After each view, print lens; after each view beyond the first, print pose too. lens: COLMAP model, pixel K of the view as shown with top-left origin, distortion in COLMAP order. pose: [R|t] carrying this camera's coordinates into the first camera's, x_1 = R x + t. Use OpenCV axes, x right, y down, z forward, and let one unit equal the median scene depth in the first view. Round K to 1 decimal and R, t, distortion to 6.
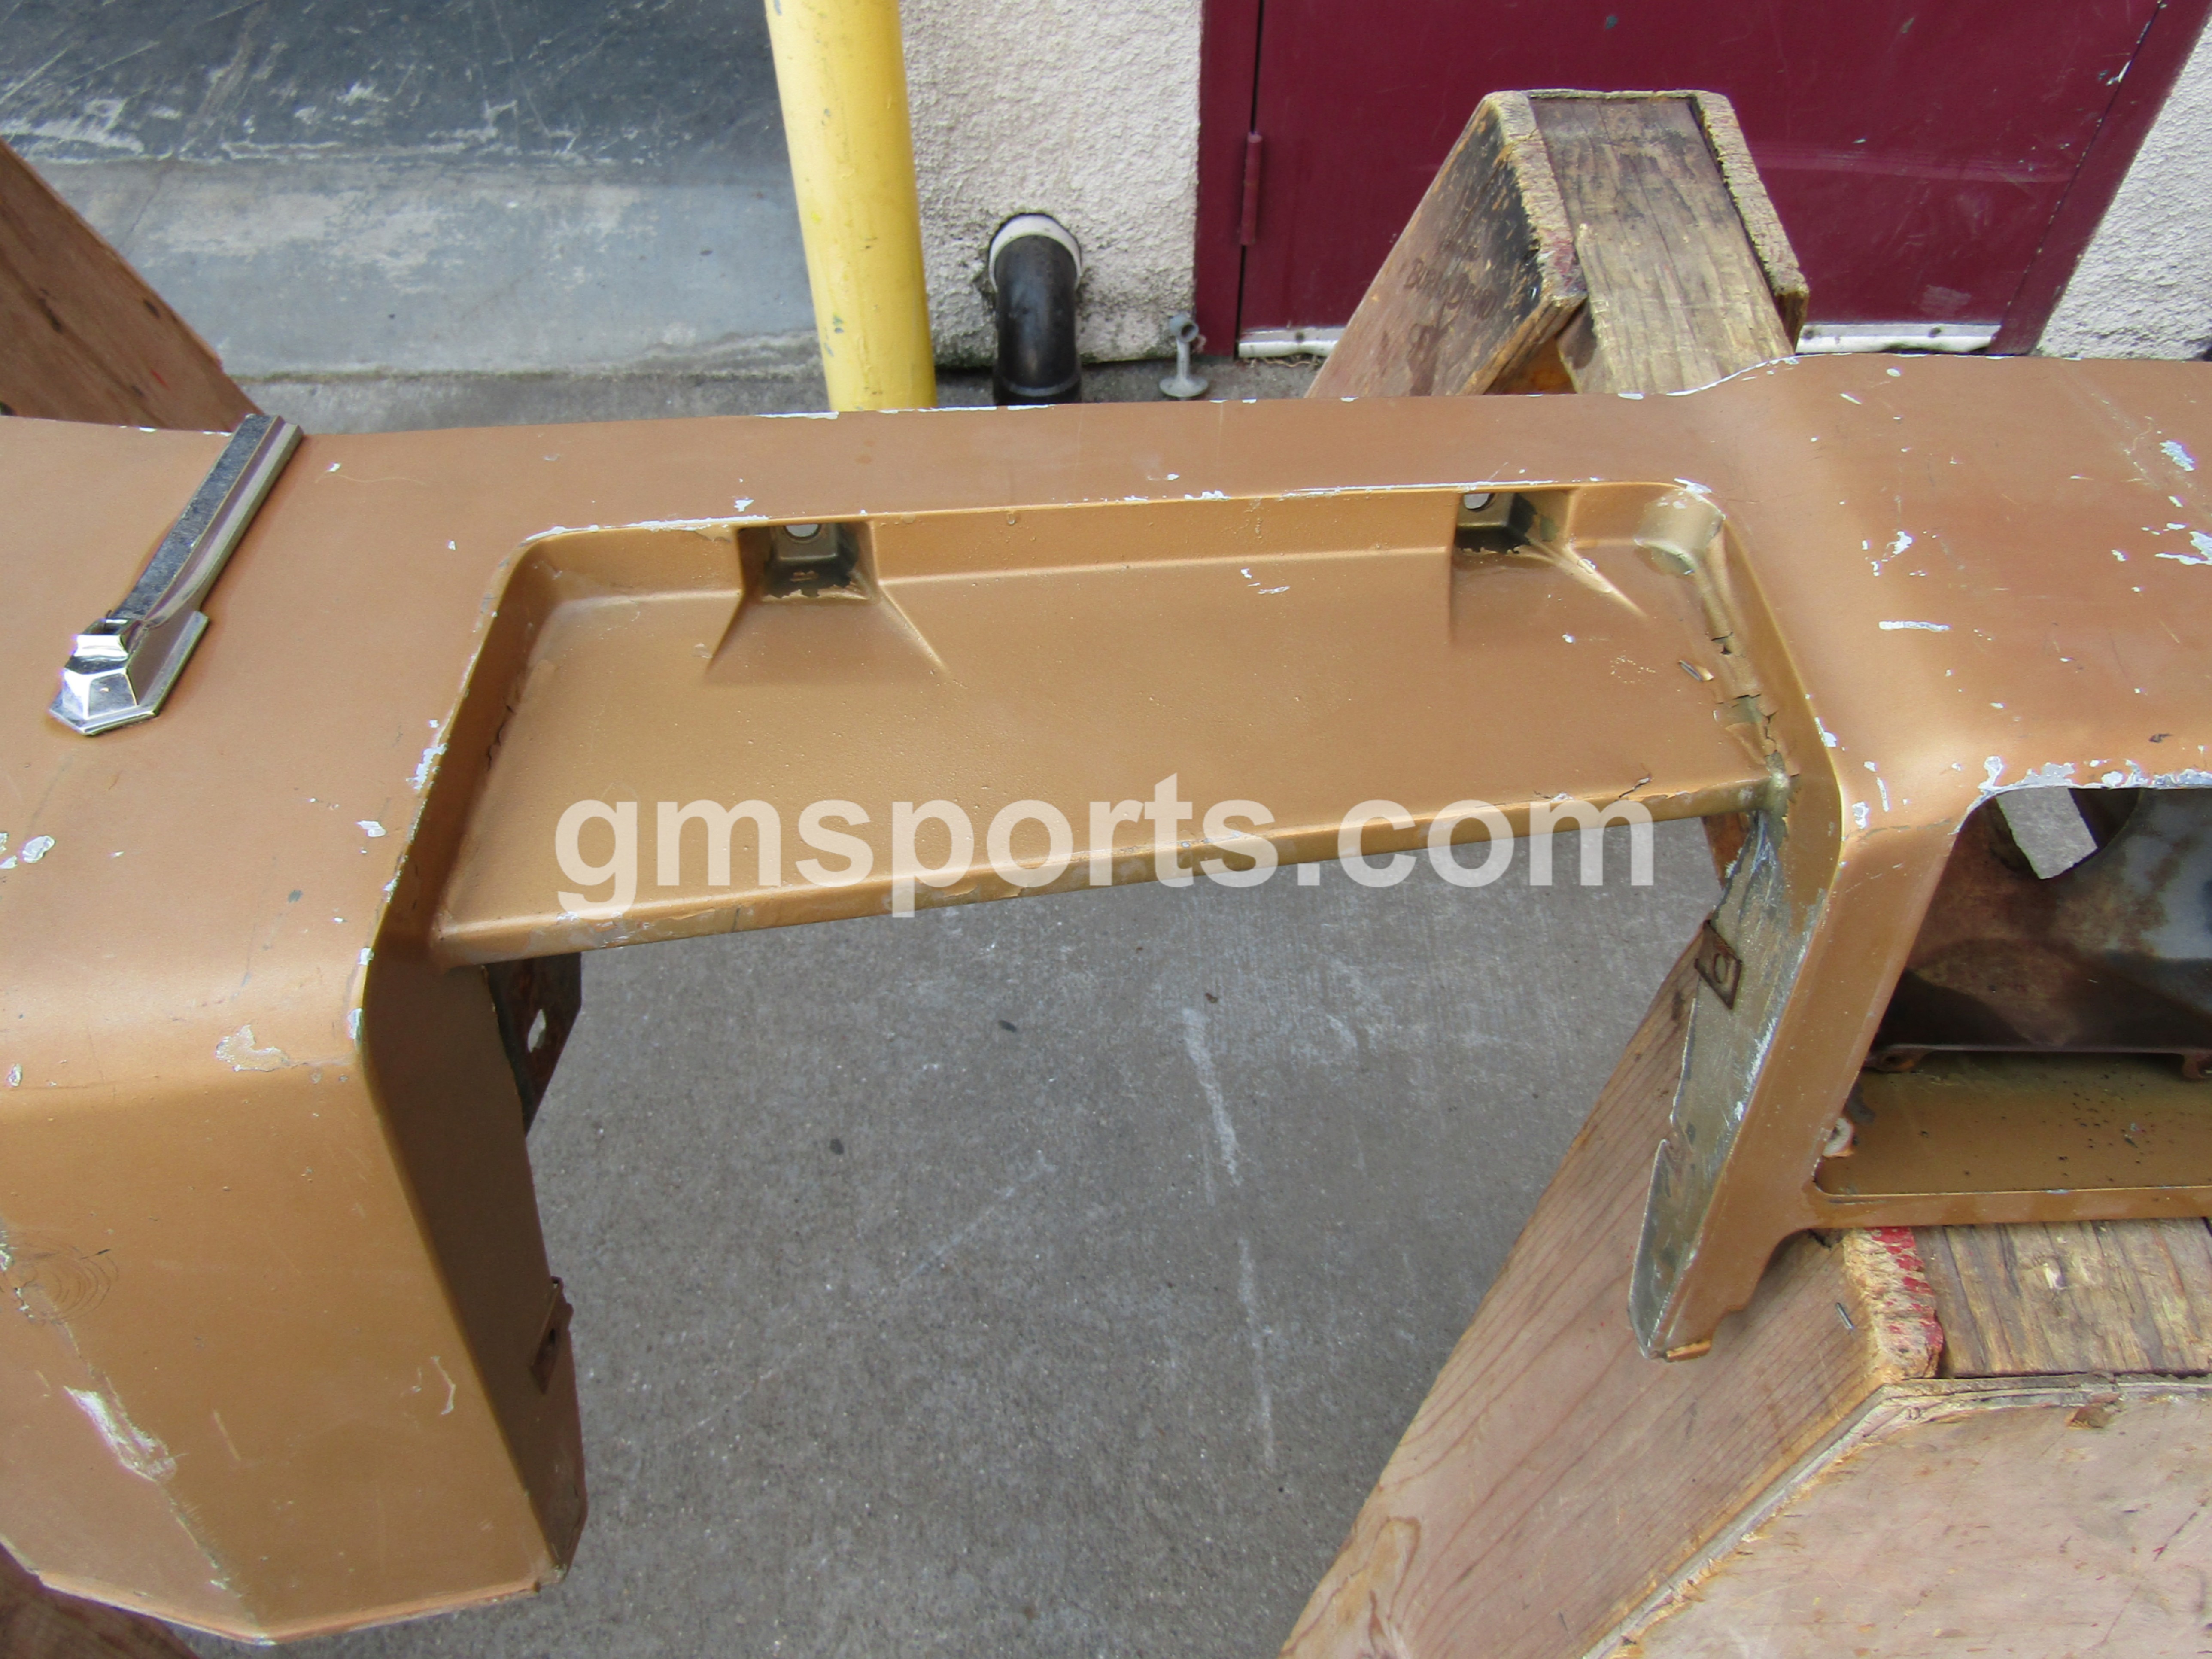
lens RADIAL K [[1567.3, 0, 1116.6], [0, 1567.3, 835.3], [0, 0, 1]] dist [-0.002163, -0.007261]
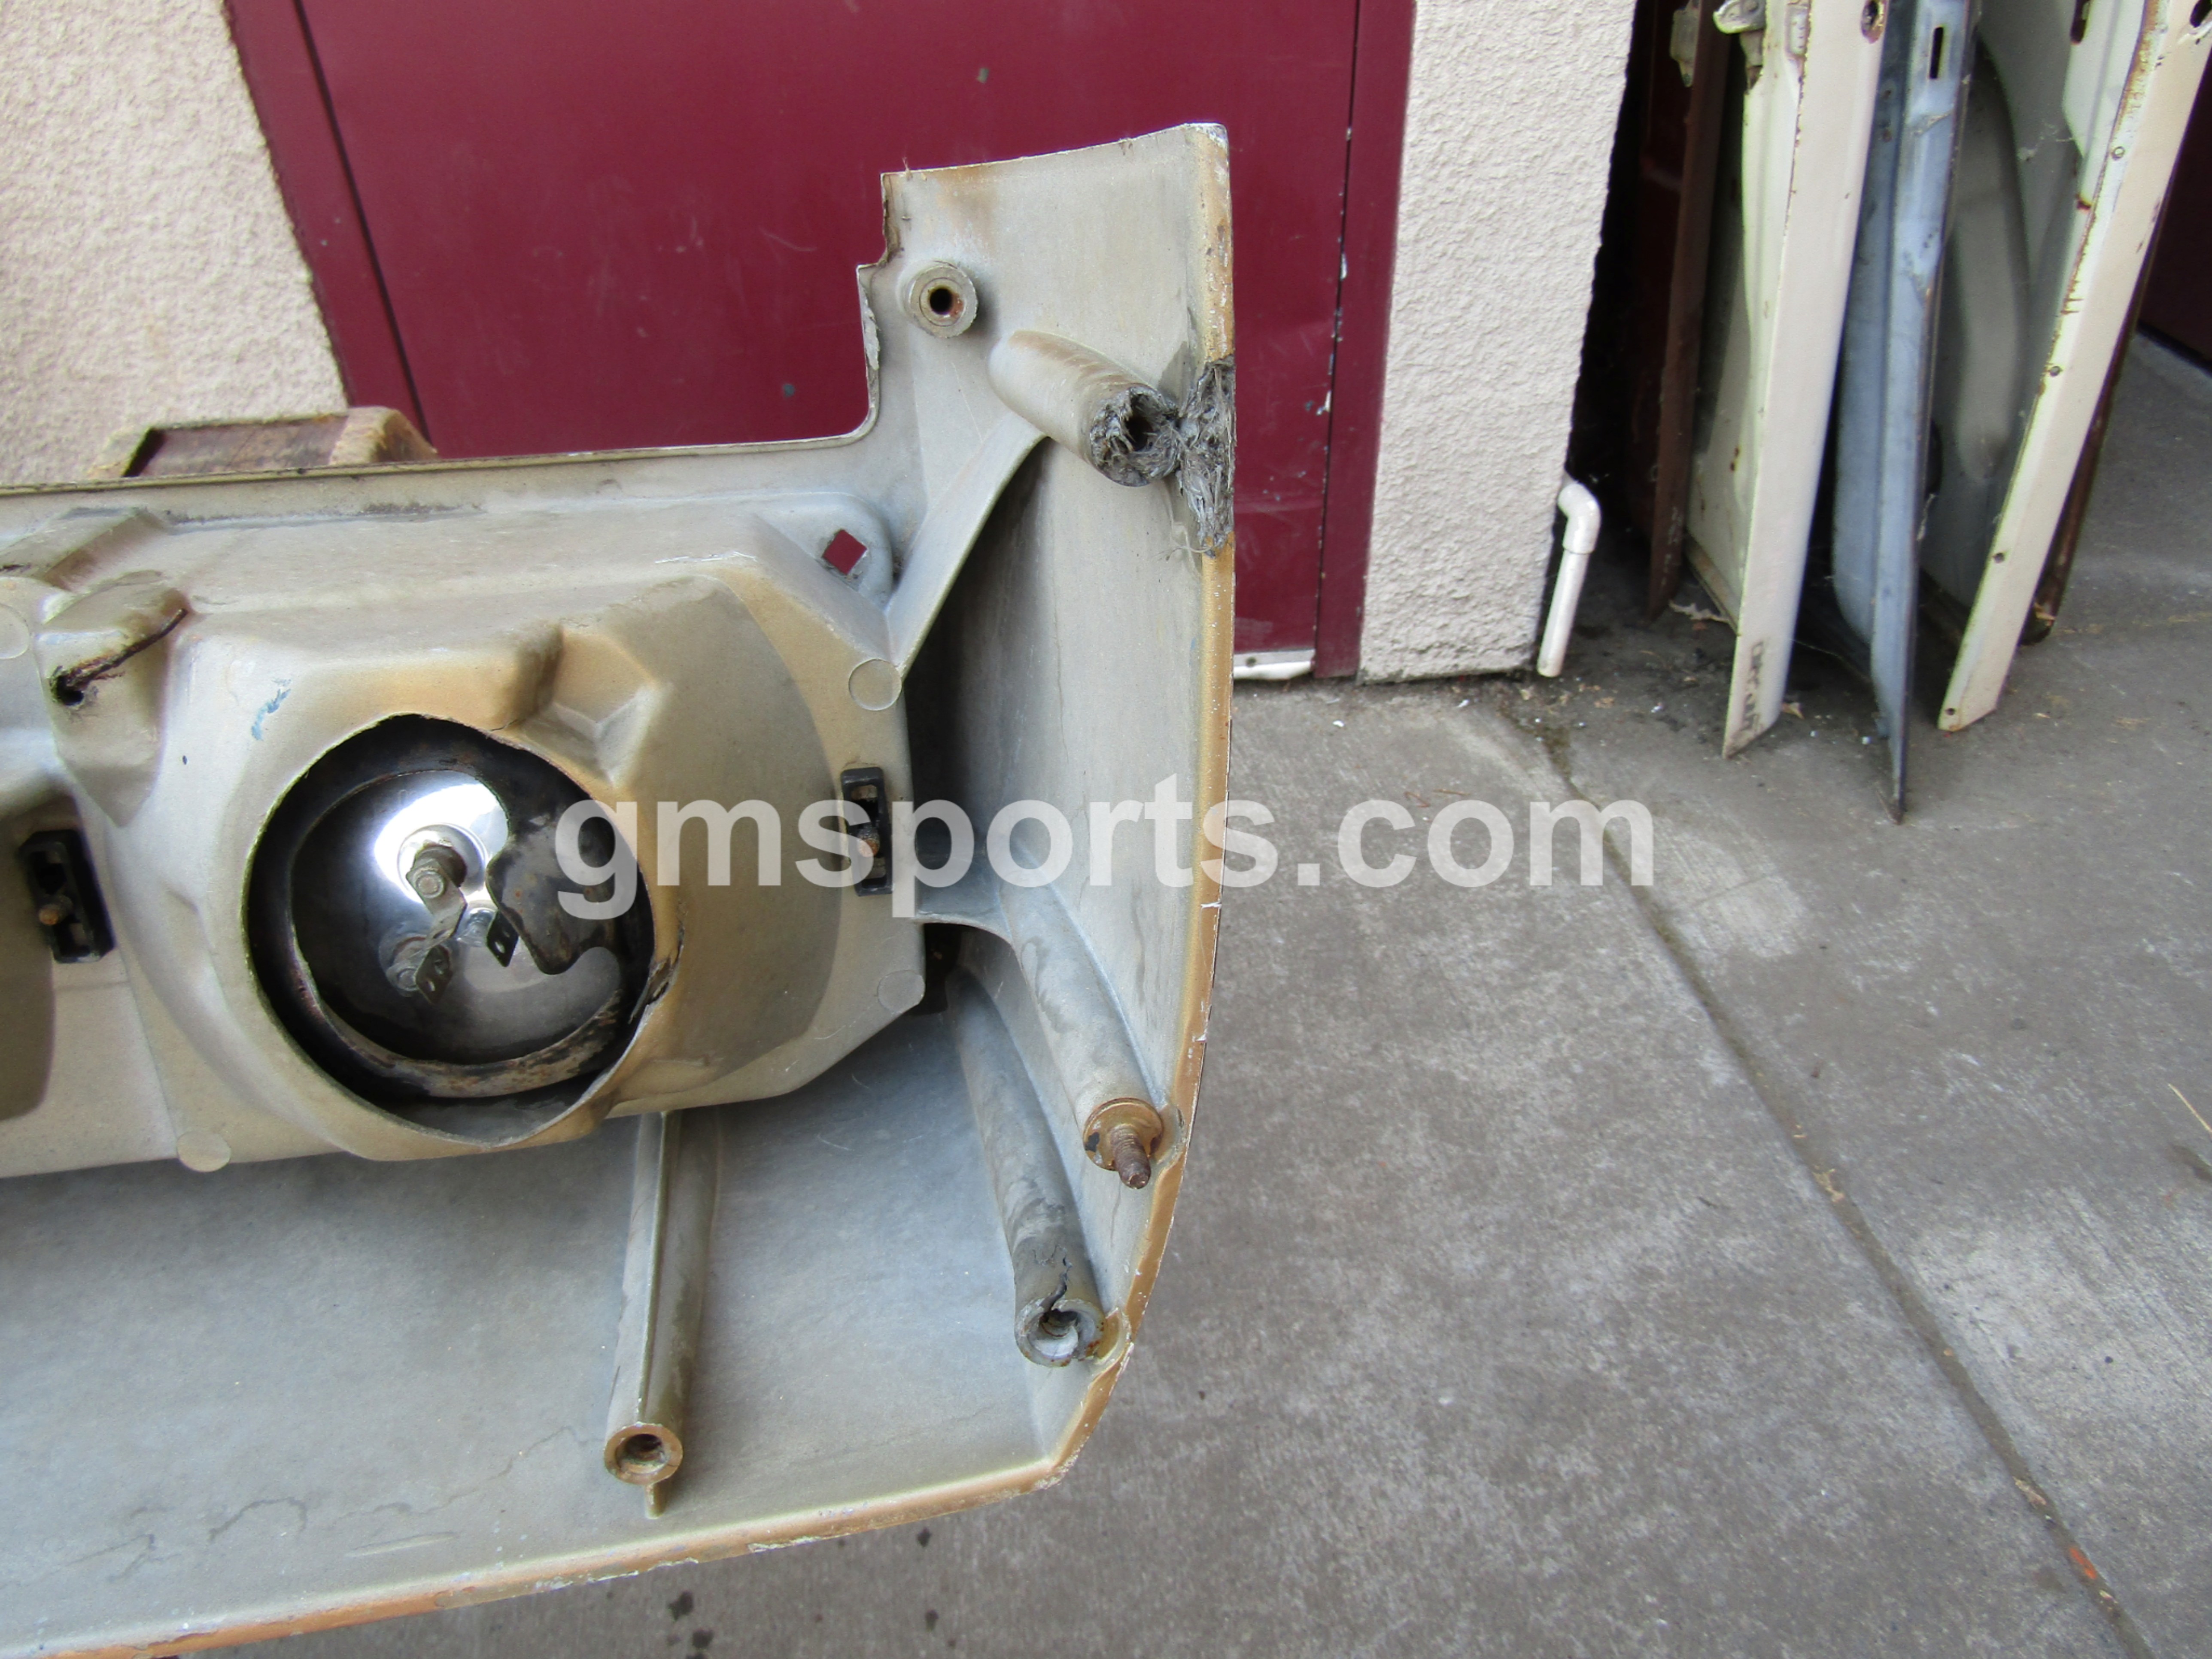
lens RADIAL K [[1569.9, 0, 1127.3], [0, 1569.9, 833.2], [0, 0, 1]] dist [-0.011292, -0.002436]
pose [[0.991482, -0.091014, 0.093167, 0.481468], [0.111333, 0.963464, -0.243602, 0.016177], [-0.067592, 0.251899, 0.965390, 0.119262]]
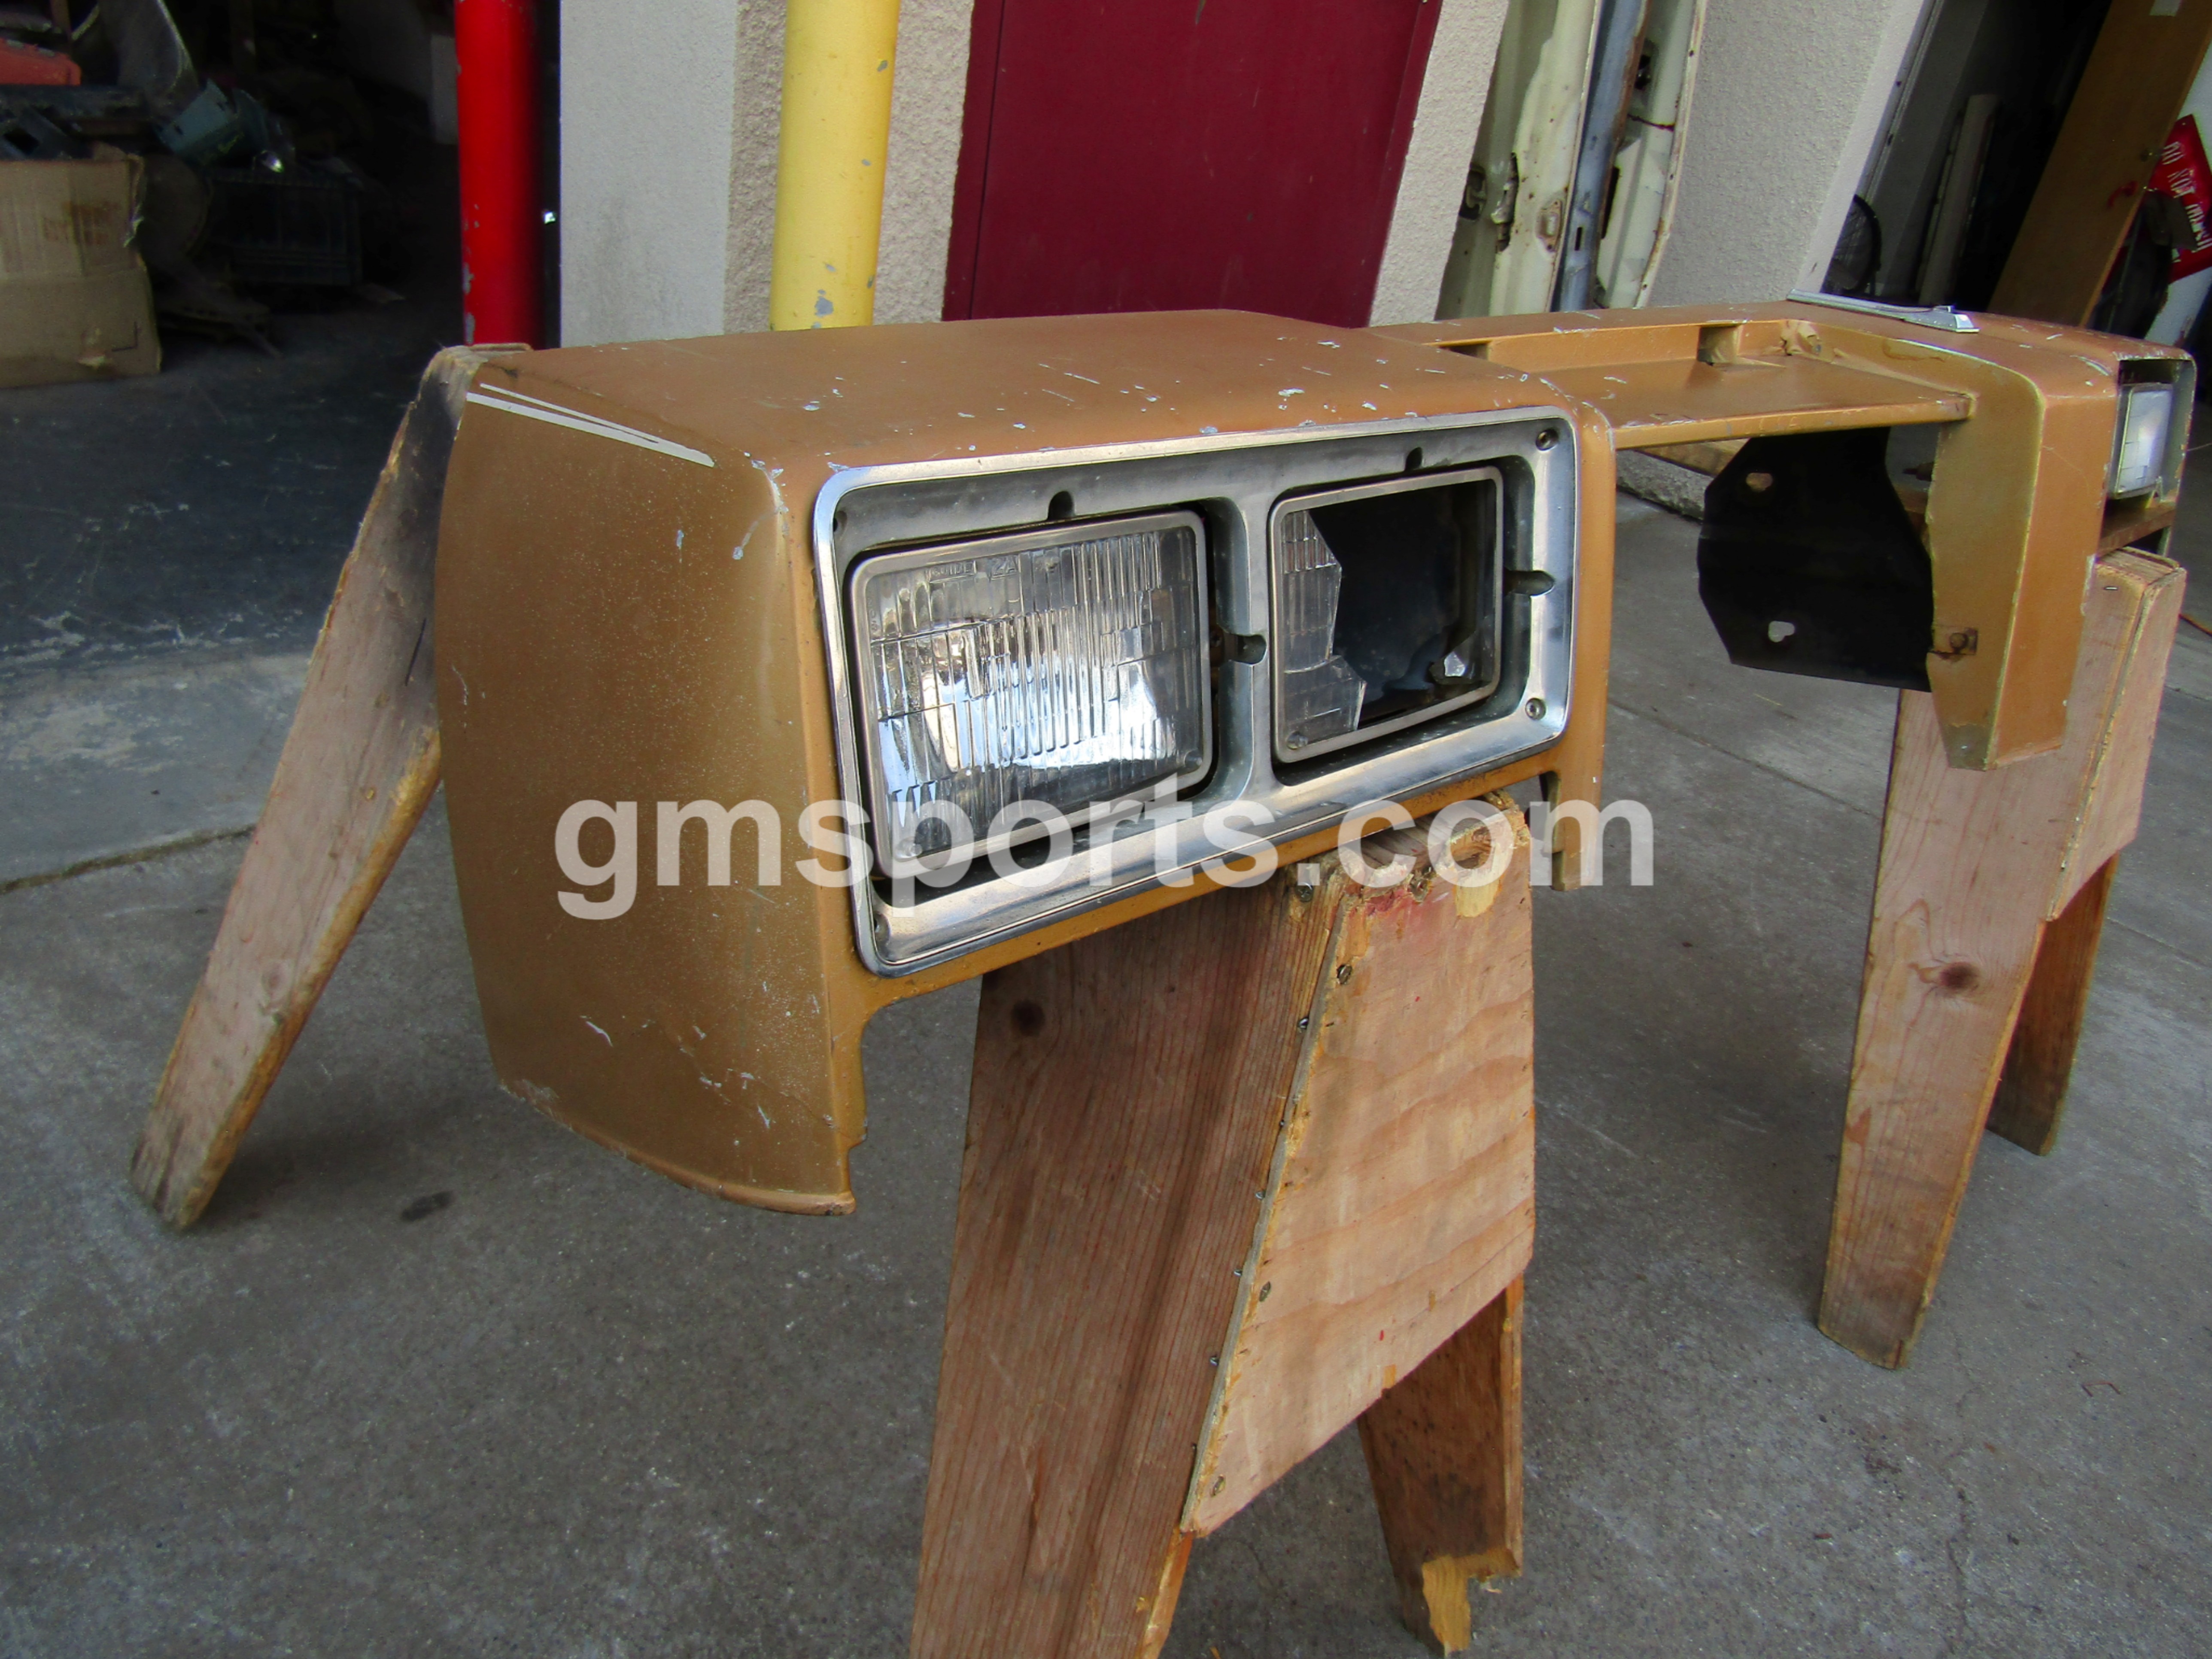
lens RADIAL K [[1551.4, 0, 1117.1], [0, 1551.4, 827.6], [0, 0, 1]] dist [-0.007723, -0.002284]
pose [[0.702848, -0.237393, 0.670559, -0.984037], [0.448091, 0.879885, -0.158168, 0.117719], [-0.552467, 0.411640, 0.724799, 0.062670]]
